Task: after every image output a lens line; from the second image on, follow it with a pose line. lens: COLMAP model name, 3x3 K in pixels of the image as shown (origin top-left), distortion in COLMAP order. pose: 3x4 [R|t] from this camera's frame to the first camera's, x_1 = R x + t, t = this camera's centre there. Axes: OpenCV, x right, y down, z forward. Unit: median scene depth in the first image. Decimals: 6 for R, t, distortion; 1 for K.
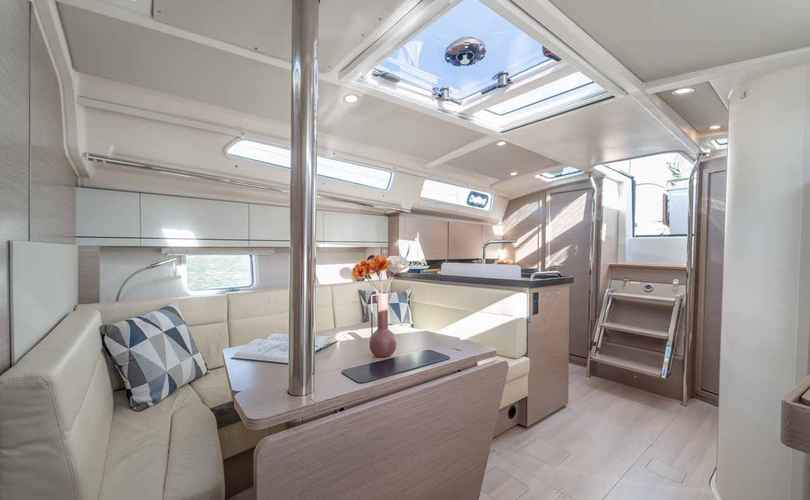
lens RADIAL K [[325.2, 0, 410.0], [0, 325.2, 255.5], [0, 0, 1]] dist [-0.002101, -0.000849]
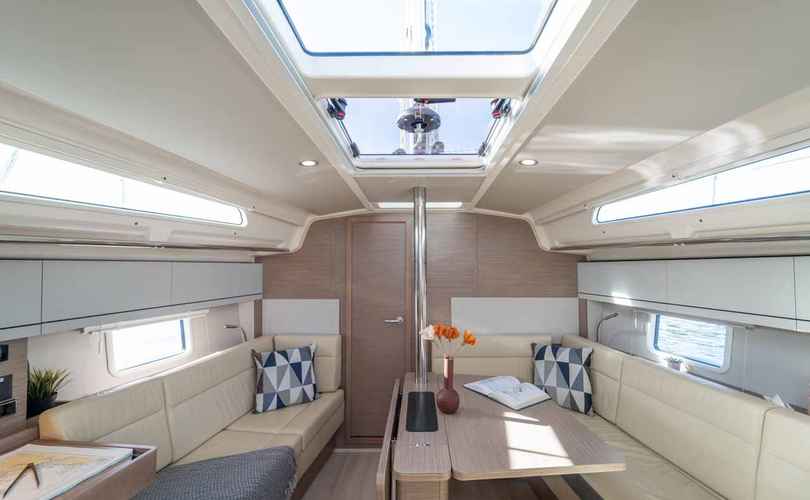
lens RADIAL K [[325.2, 0, 419.3], [0, 325.2, 254.1], [0, 0, 1]] dist [-0.002101, -0.000849]
pose [[-0.622204, -0.043814, -0.781628, 0.650501], [-0.017247, 0.998957, -0.042267, -0.144135], [0.782666, -0.012818, -0.622311, 1.160827]]
